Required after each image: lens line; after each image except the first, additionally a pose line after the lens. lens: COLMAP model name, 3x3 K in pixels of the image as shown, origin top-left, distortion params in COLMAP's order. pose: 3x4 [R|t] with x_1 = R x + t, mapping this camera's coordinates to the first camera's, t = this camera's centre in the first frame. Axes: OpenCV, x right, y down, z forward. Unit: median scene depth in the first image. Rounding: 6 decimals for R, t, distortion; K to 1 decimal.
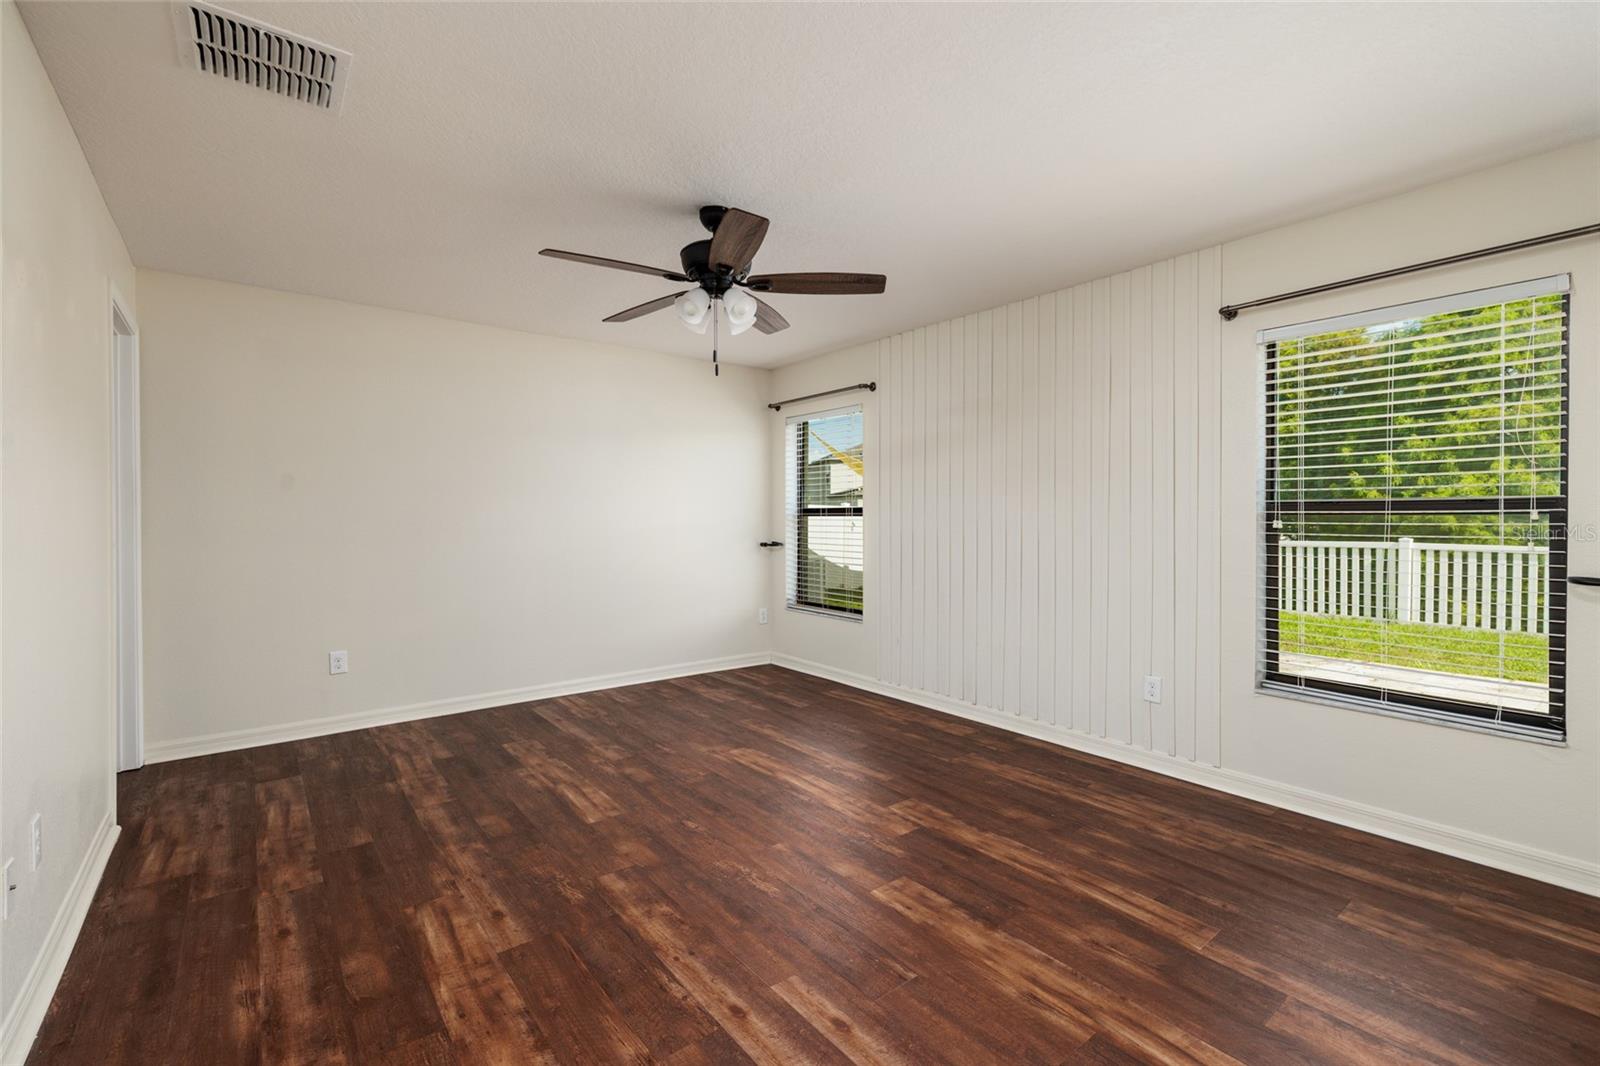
lens RADIAL K [[689.3, 0, 815.1], [0, 689.3, 523.7], [0, 0, 1]] dist [0.005633, -0.001616]
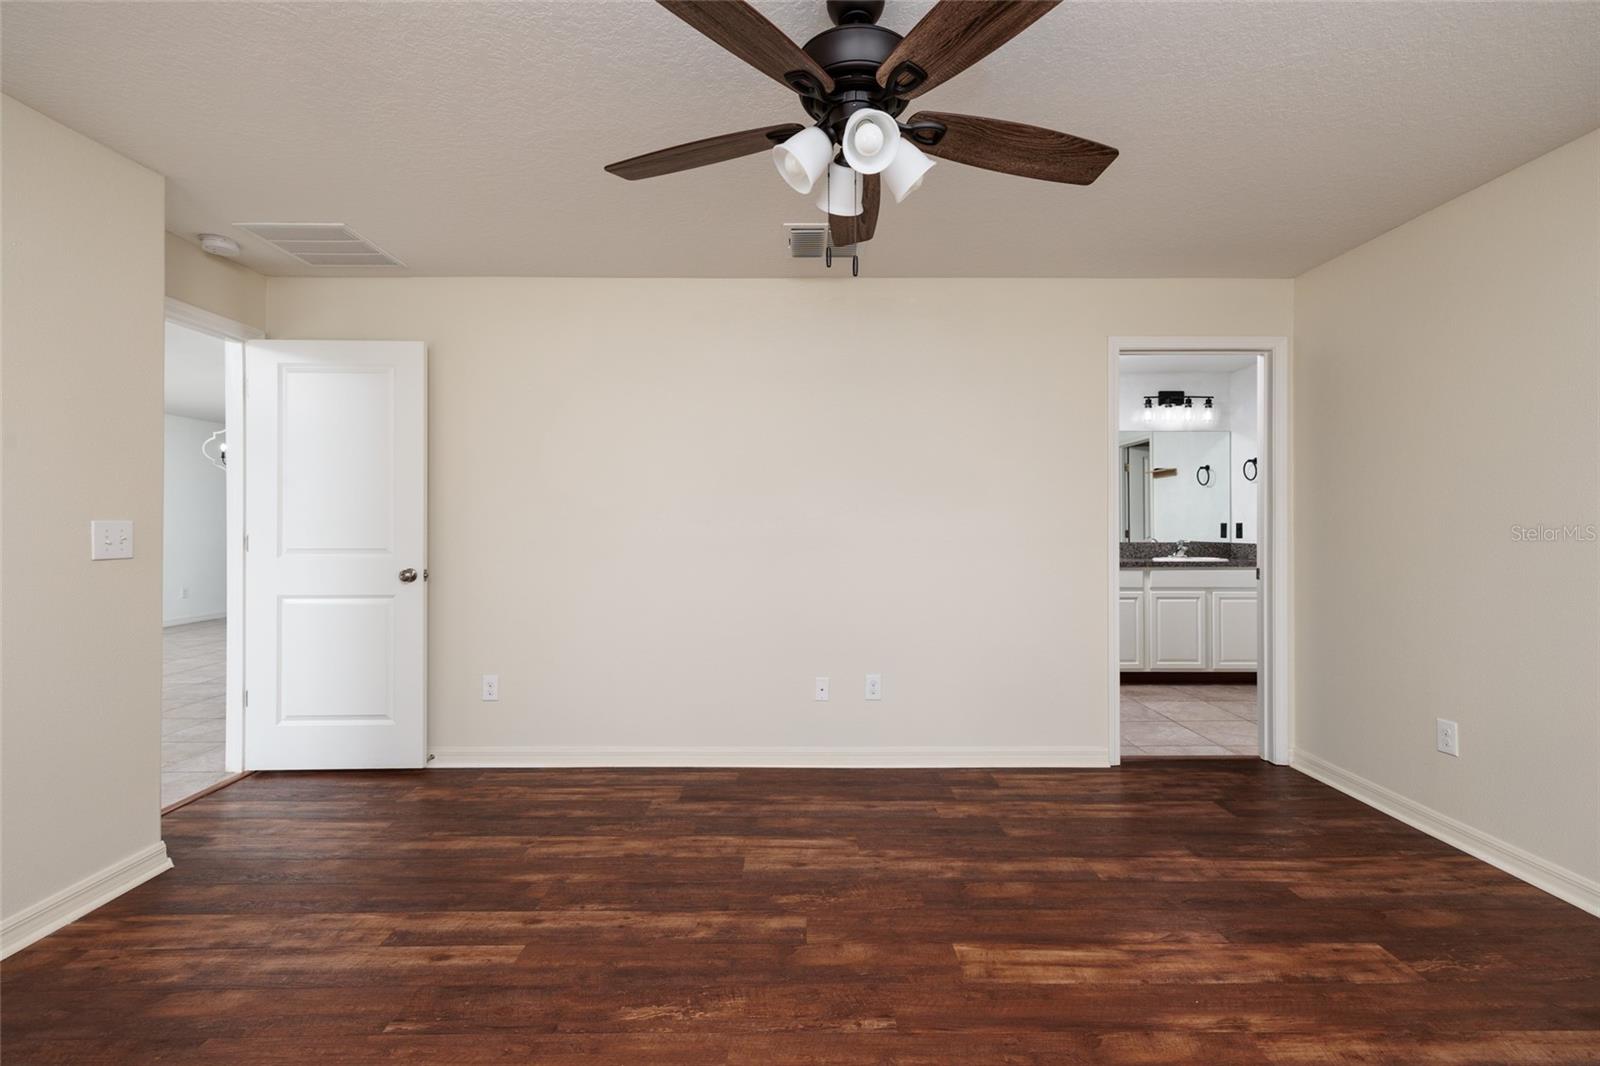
lens RADIAL K [[671.7, 0, 803.0], [0, 671.7, 523.3], [0, 0, 1]] dist [0.000613, 0.001308]
pose [[-0.625394, -0.002101, -0.780306, 0.337523], [-0.008654, 0.999954, 0.004244, -0.013651], [0.780261, 0.009407, -0.625383, 1.353546]]
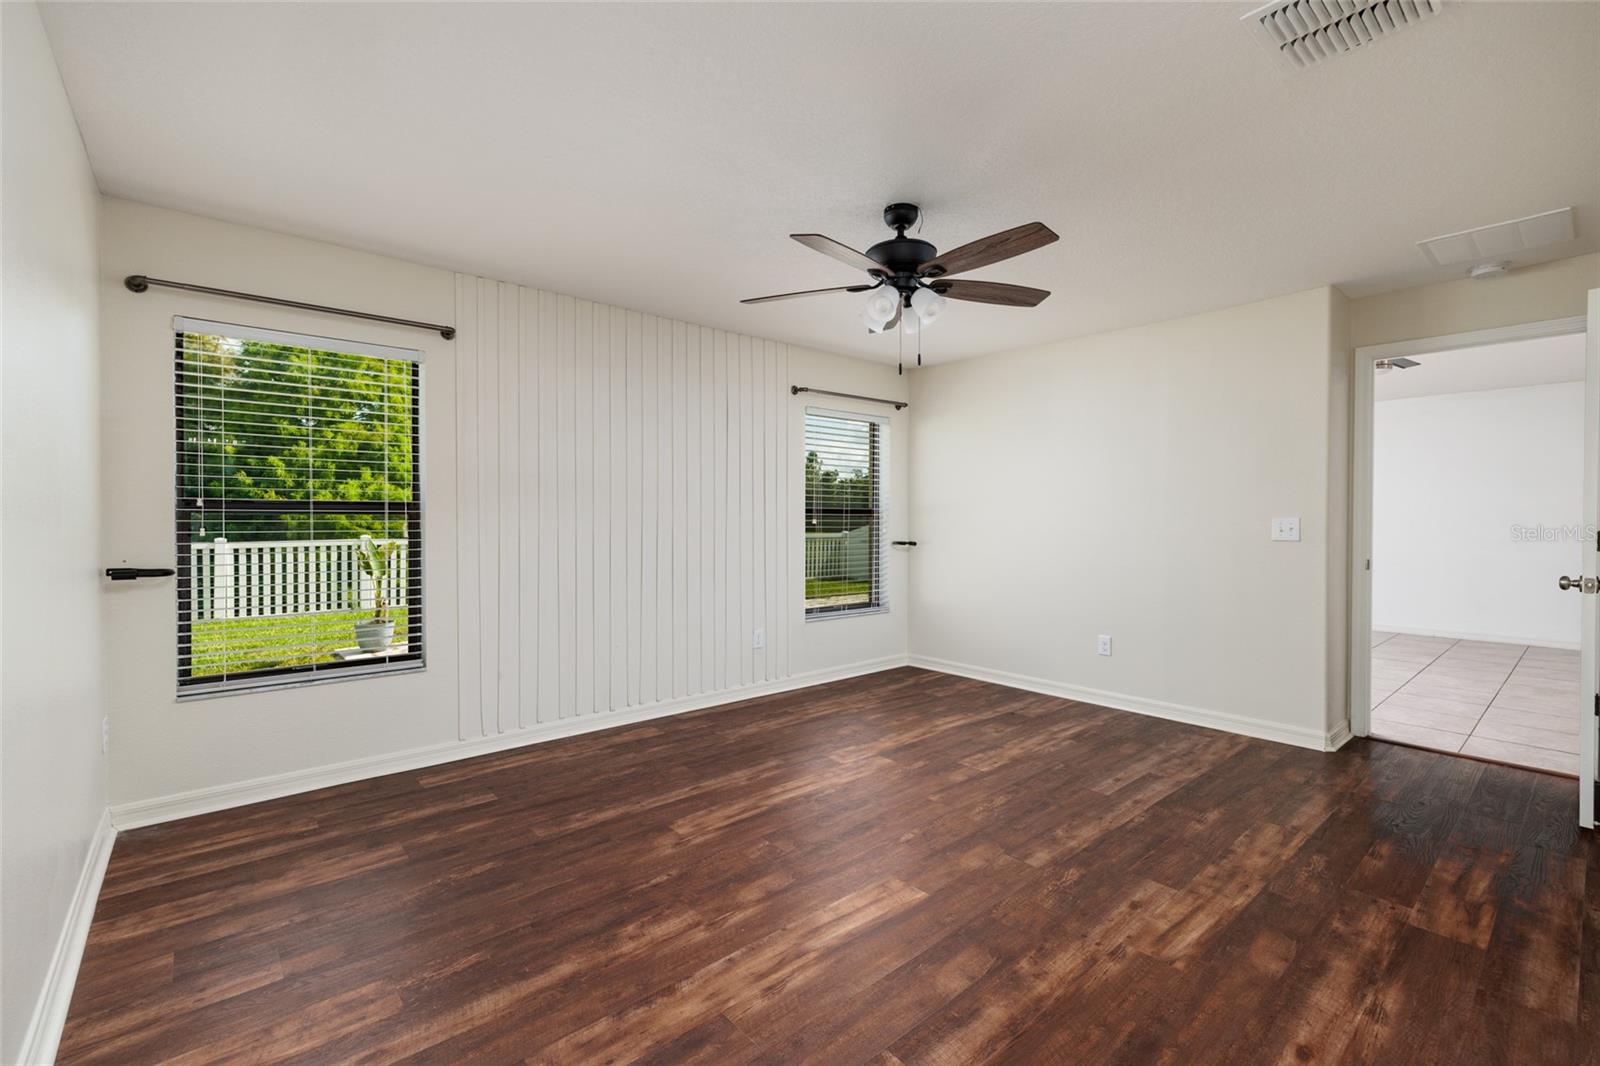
lens RADIAL K [[689.3, 0, 785.6], [0, 689.3, 530.4], [0, 0, 1]] dist [0.005633, -0.001616]
pose [[-0.013226, -0.017926, 0.999752, -1.161864], [0.008547, 0.999801, 0.018040, -0.011293], [-0.999876, 0.008783, -0.013070, 1.208090]]
